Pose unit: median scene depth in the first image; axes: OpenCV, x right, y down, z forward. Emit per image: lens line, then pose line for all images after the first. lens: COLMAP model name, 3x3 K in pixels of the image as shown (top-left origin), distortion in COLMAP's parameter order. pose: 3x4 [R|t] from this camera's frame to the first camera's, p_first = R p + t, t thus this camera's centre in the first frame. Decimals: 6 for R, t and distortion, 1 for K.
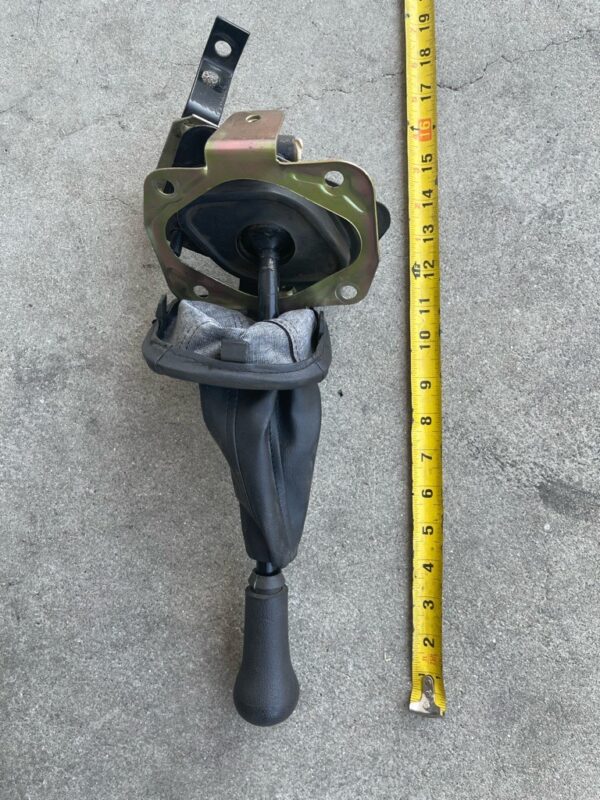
lens RADIAL K [[613.7, 0, 303.5], [0, 613.7, 405.4], [0, 0, 1]] dist [0.052525, -0.093689]
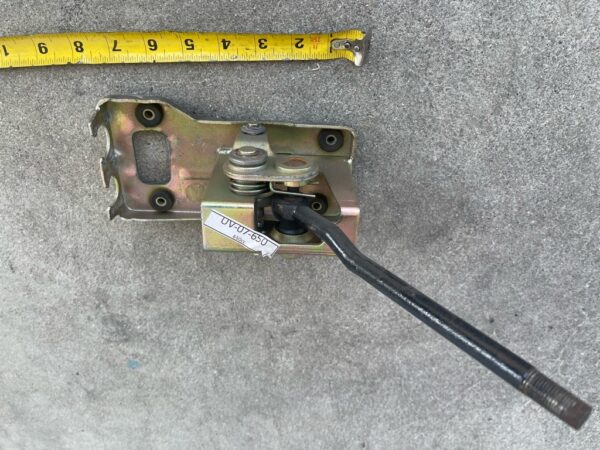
lens RADIAL K [[460.3, 0, 302.9], [0, 460.3, 225.4], [0, 0, 1]] dist [0.052525, -0.093689]
pose [[-0.023707, -0.870466, -0.491657, 0.282517], [0.997417, -0.053948, 0.047419, 0.332937], [-0.067801, -0.489263, 0.869497, 0.195089]]
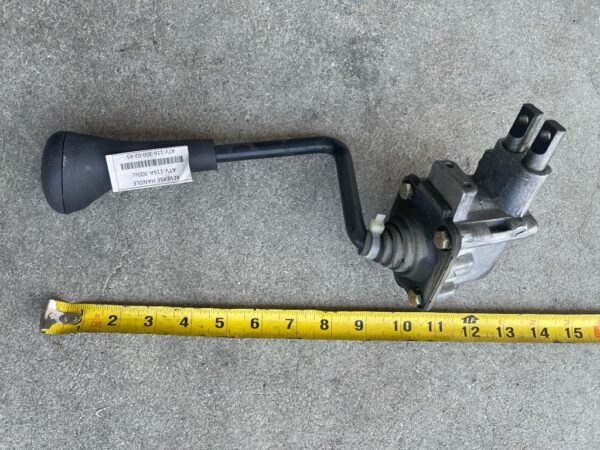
lens RADIAL K [[460.3, 0, 295.4], [0, 460.3, 238.0], [0, 0, 1]] dist [0.052525, -0.093689]
pose [[0.033157, 0.999314, 0.016518, -0.155255], [-0.999280, 0.032841, 0.019009, 0.052087], [0.018453, -0.017136, 0.999683, 0.231906]]
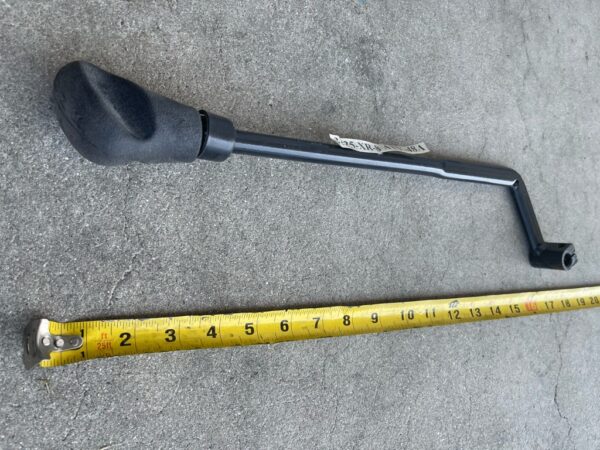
lens RADIAL K [[460.3, 0, 293.7], [0, 460.3, 230.5], [0, 0, 1]] dist [0.052525, -0.093689]
pose [[0.032790, 0.999332, 0.016141, -0.160038], [-0.898263, 0.036547, -0.437936, 0.436542], [-0.438233, -0.000139, 0.898861, 0.355482]]
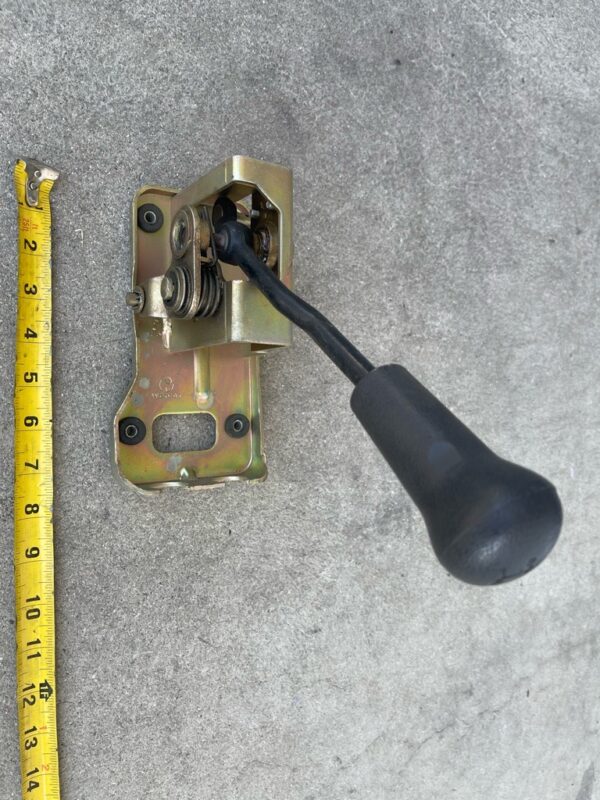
lens RADIAL K [[613.7, 0, 298.2], [0, 613.7, 402.1], [0, 0, 1]] dist [0.052525, -0.093689]
pose [[-0.866043, 0.007395, -0.499914, 0.303838], [-0.028152, -0.999026, 0.033992, 0.130520], [-0.499176, 0.043513, 0.865407, 0.100387]]
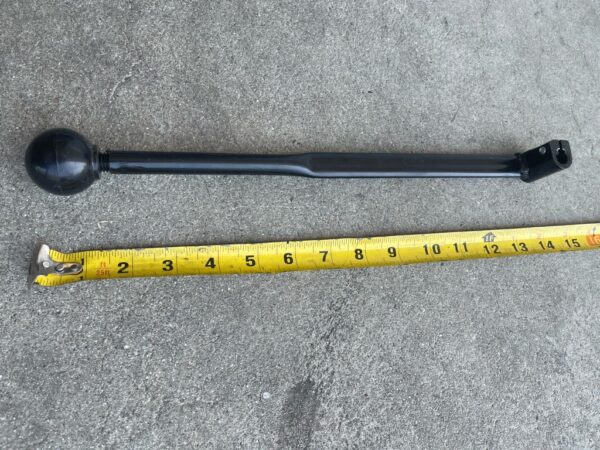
lens RADIAL K [[460.3, 0, 297.9], [0, 460.3, 226.1], [0, 0, 1]] dist [0.052525, -0.093689]
pose [[0.100059, 0.973479, -0.205734, 0.297946], [-0.968676, 0.048077, -0.243631, 0.297802], [-0.227279, 0.223667, 0.947796, 0.316786]]
